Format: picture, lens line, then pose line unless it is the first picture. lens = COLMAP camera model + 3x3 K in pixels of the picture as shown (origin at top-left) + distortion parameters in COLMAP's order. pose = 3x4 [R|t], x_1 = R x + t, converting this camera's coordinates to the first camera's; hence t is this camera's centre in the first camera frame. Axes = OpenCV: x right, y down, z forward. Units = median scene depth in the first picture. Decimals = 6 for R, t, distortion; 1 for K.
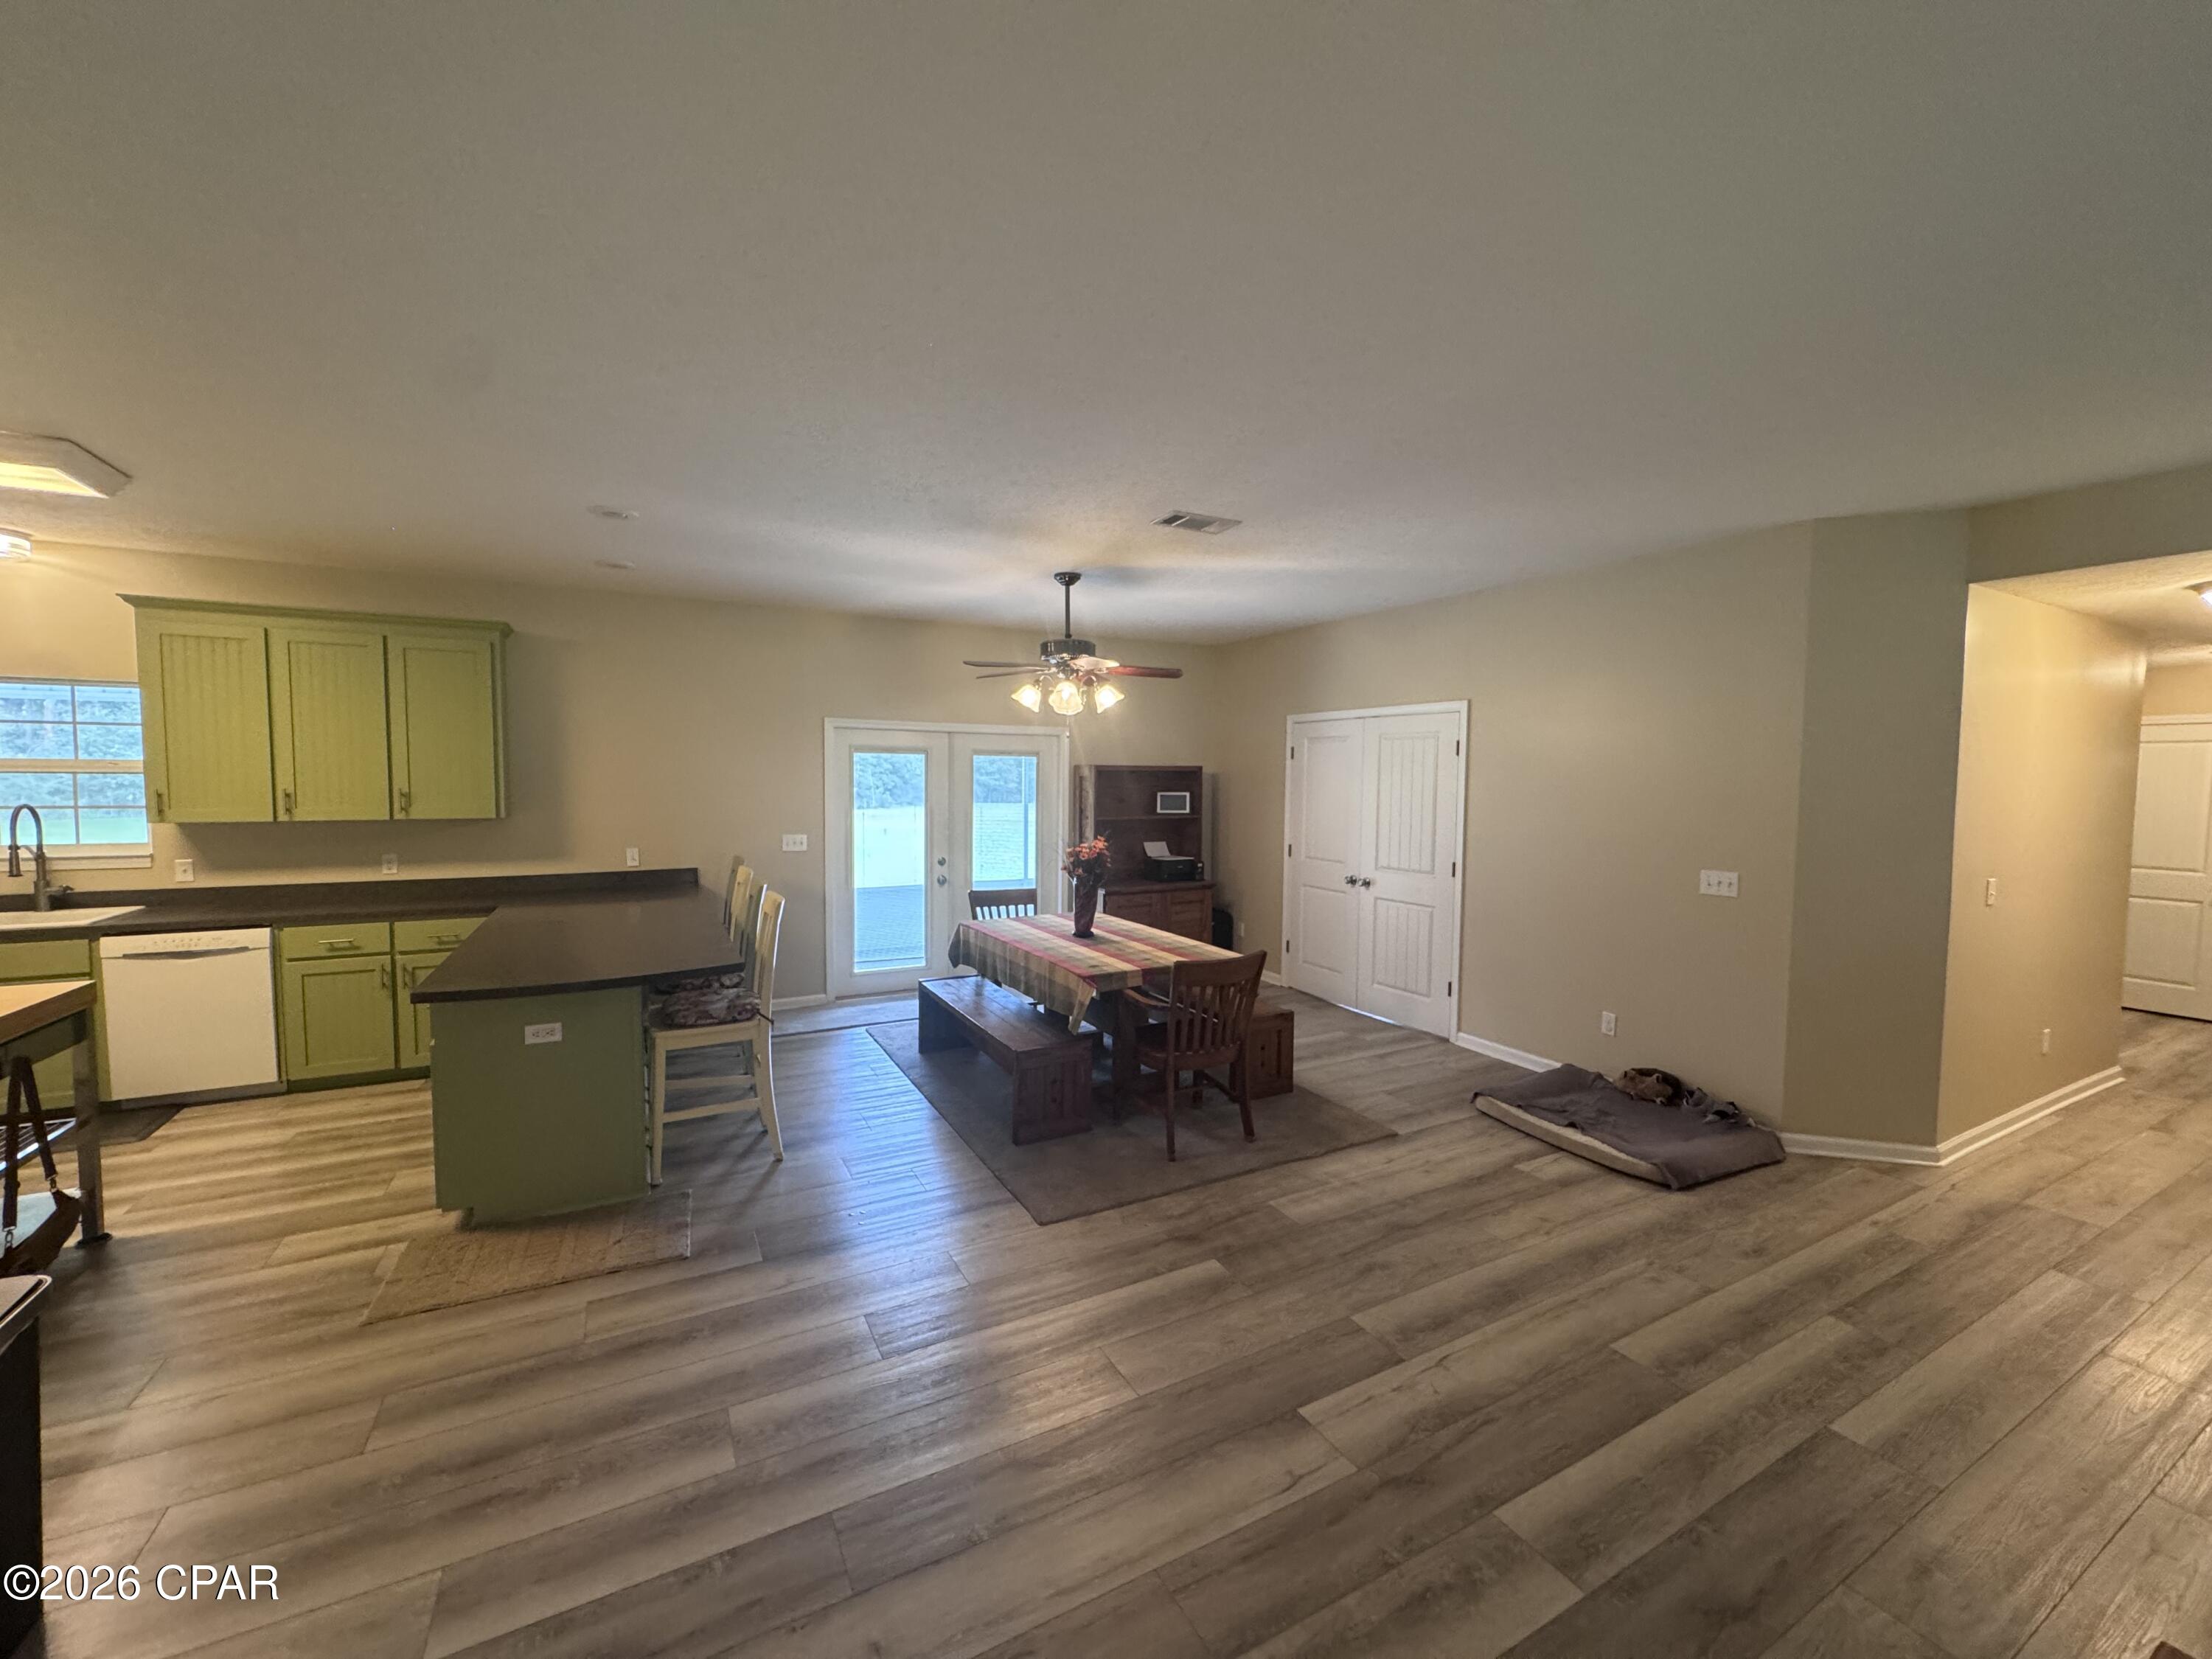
lens RADIAL K [[878.8, 0, 1092.2], [0, 878.8, 825.4], [0, 0, 1]] dist [-0.005761, 0.000746]
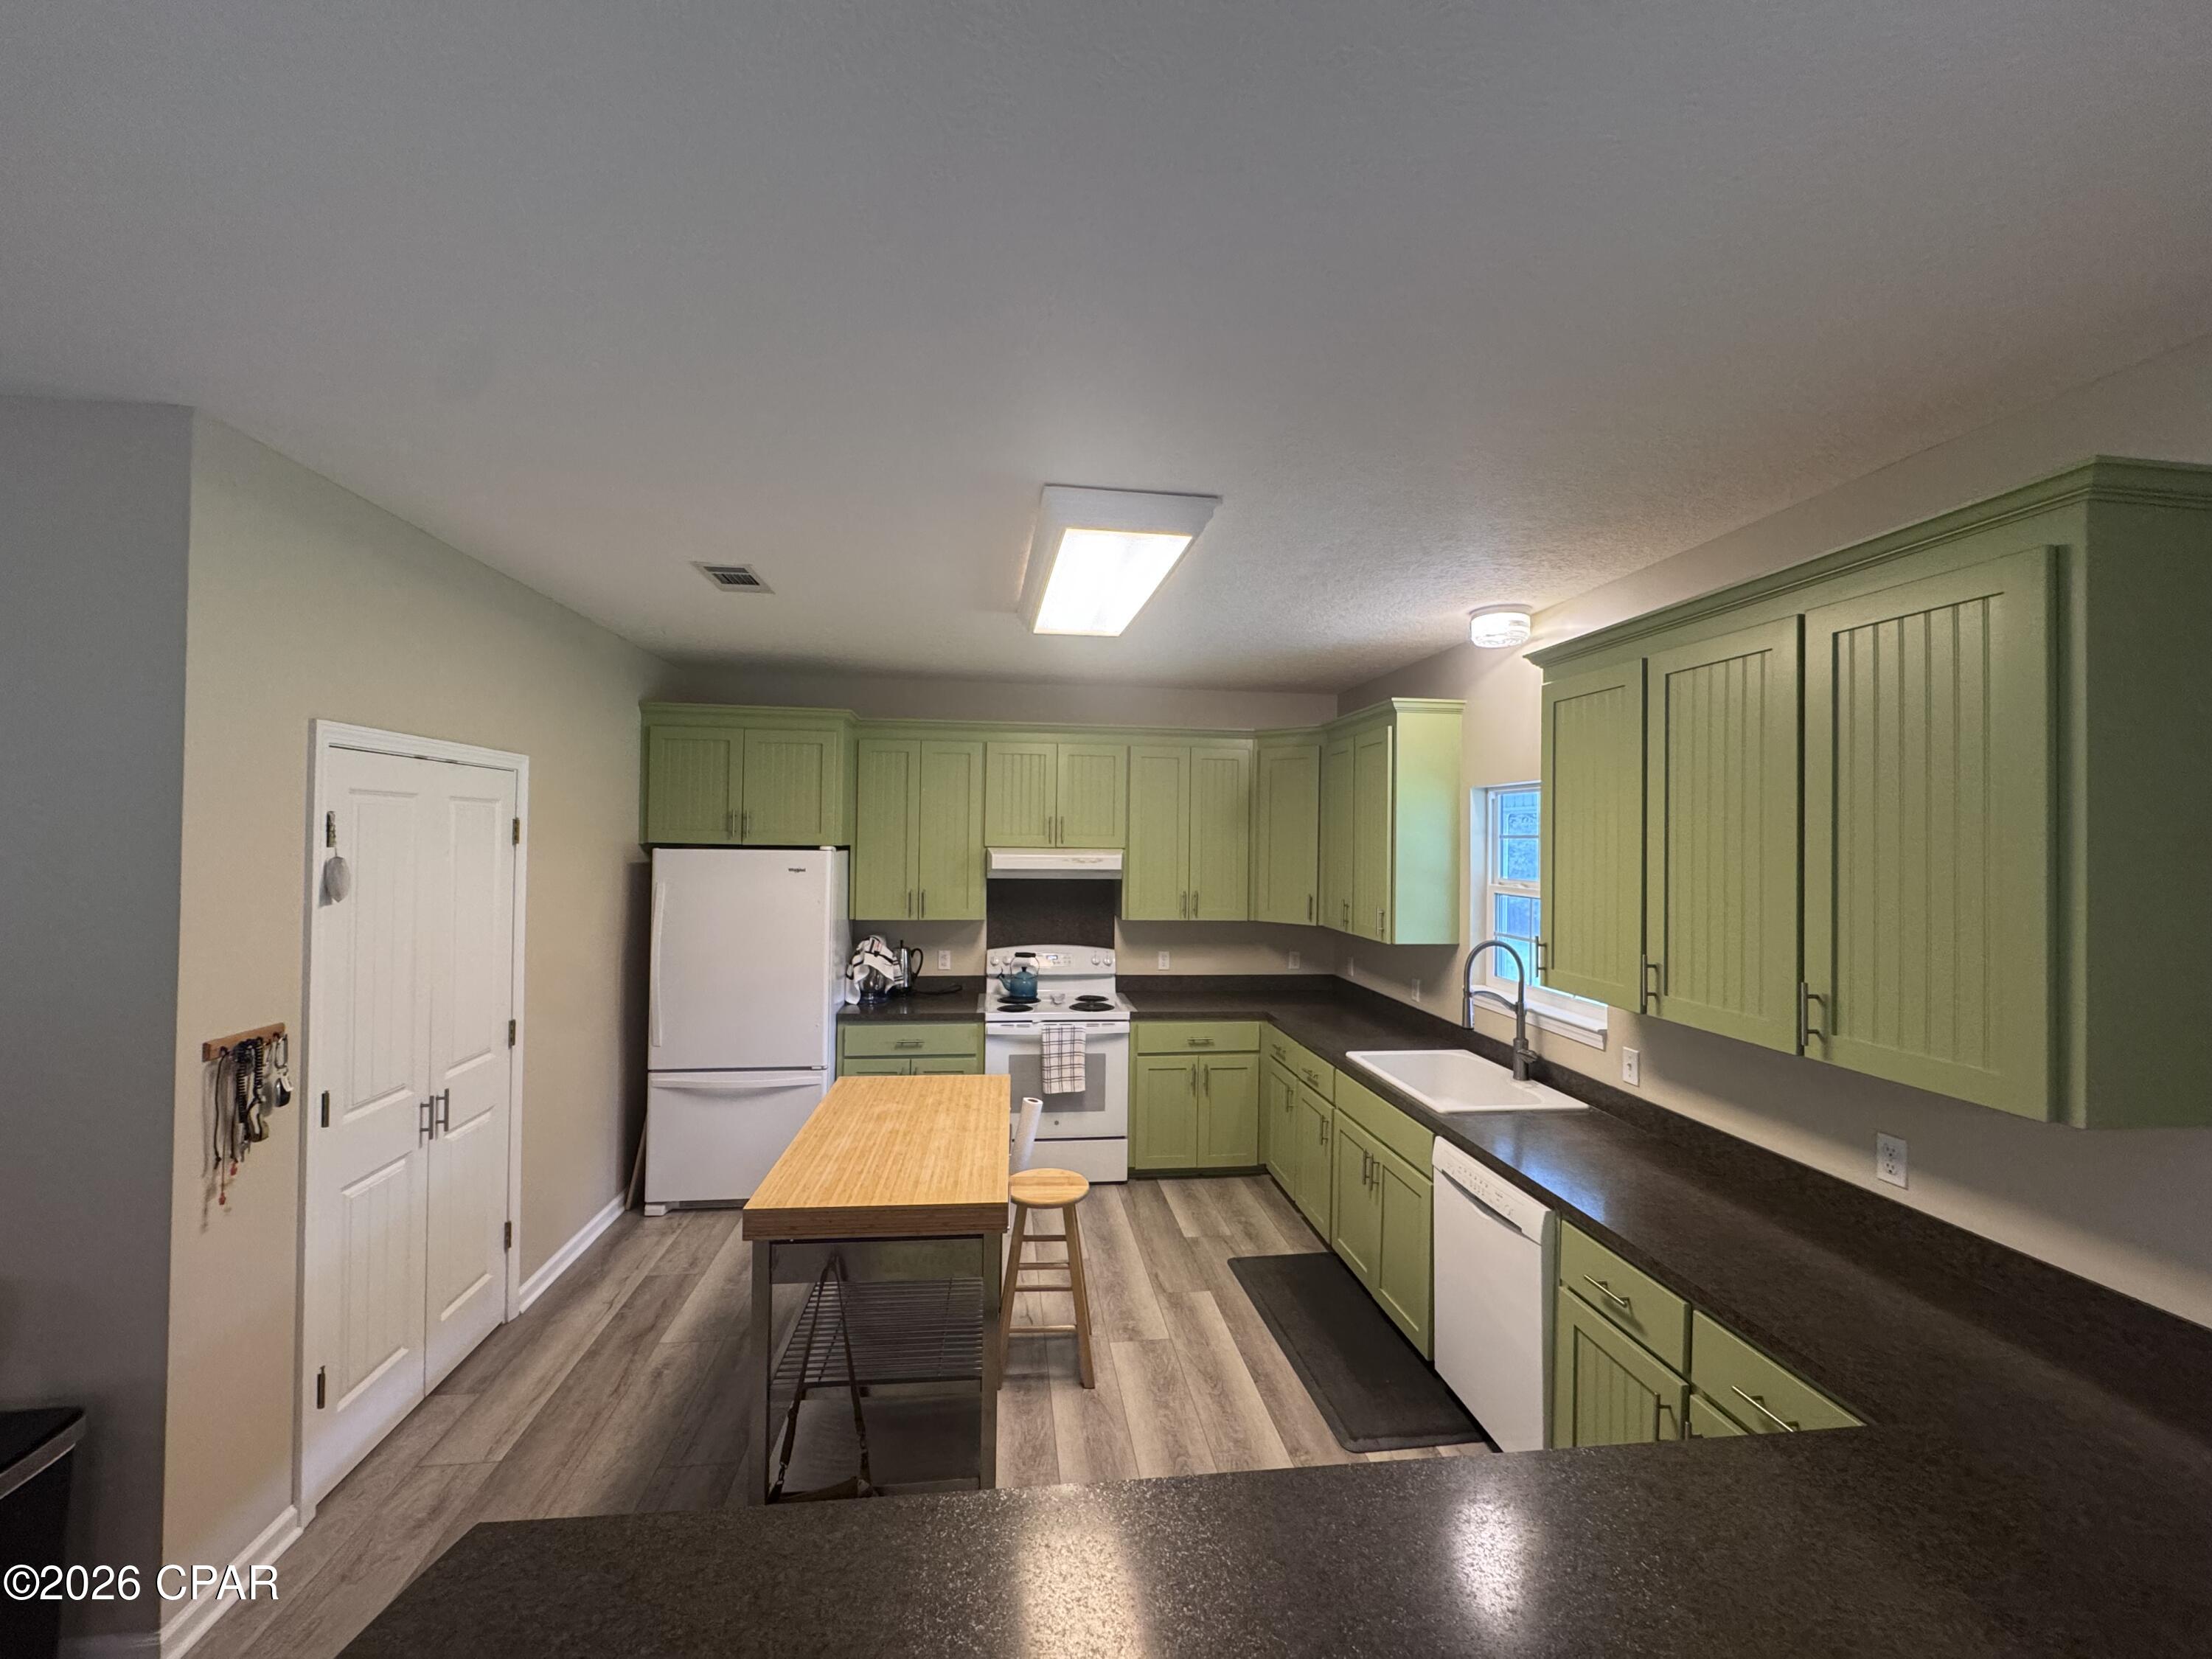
lens RADIAL K [[878.8, 0, 1112.7], [0, 878.8, 825.1], [0, 0, 1]] dist [-0.005761, 0.000746]
pose [[-0.354891, -0.031146, -0.934389, -0.339750], [-0.074096, 0.997238, -0.005098, -0.100939], [0.931967, 0.067426, -0.356218, 0.956440]]
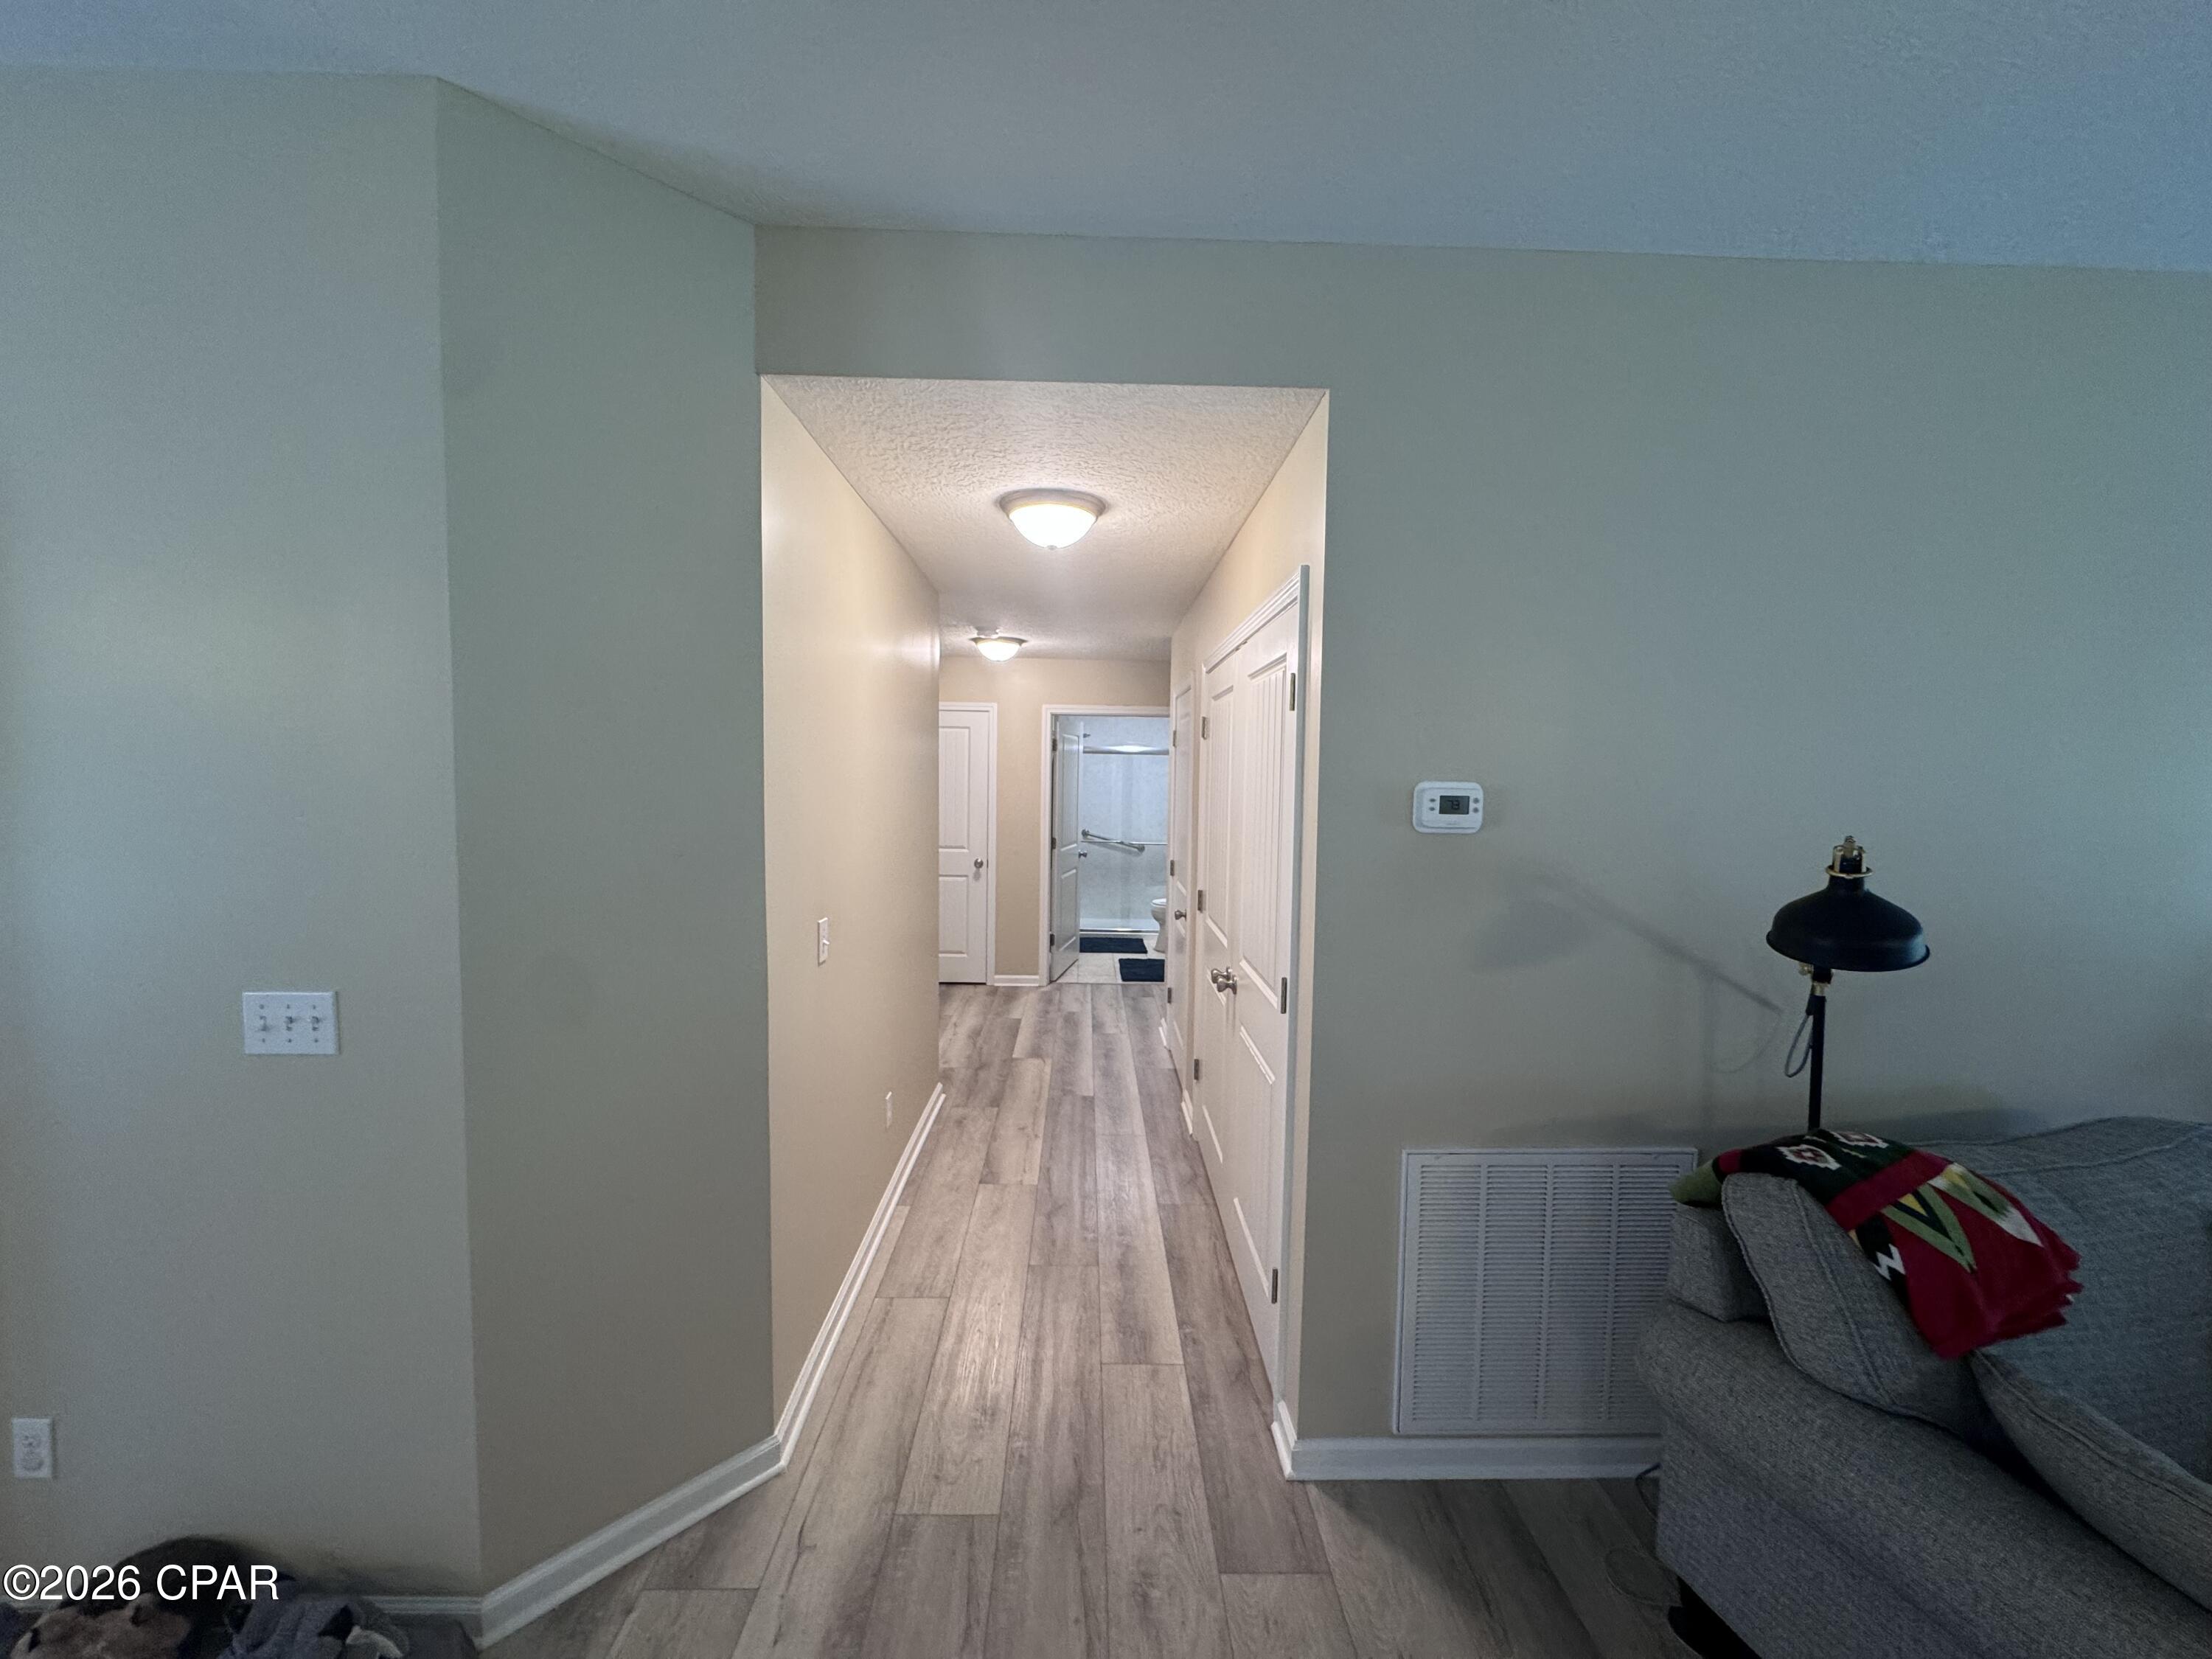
lens RADIAL K [[878.8, 0, 1107.5], [0, 878.8, 842.7], [0, 0, 1]] dist [-0.005761, 0.000746]
pose [[0.448778, -0.059952, 0.891630, 0.534244], [0.038611, 0.998116, 0.047678, -0.015160], [-0.892809, 0.013030, 0.450247, 0.507482]]
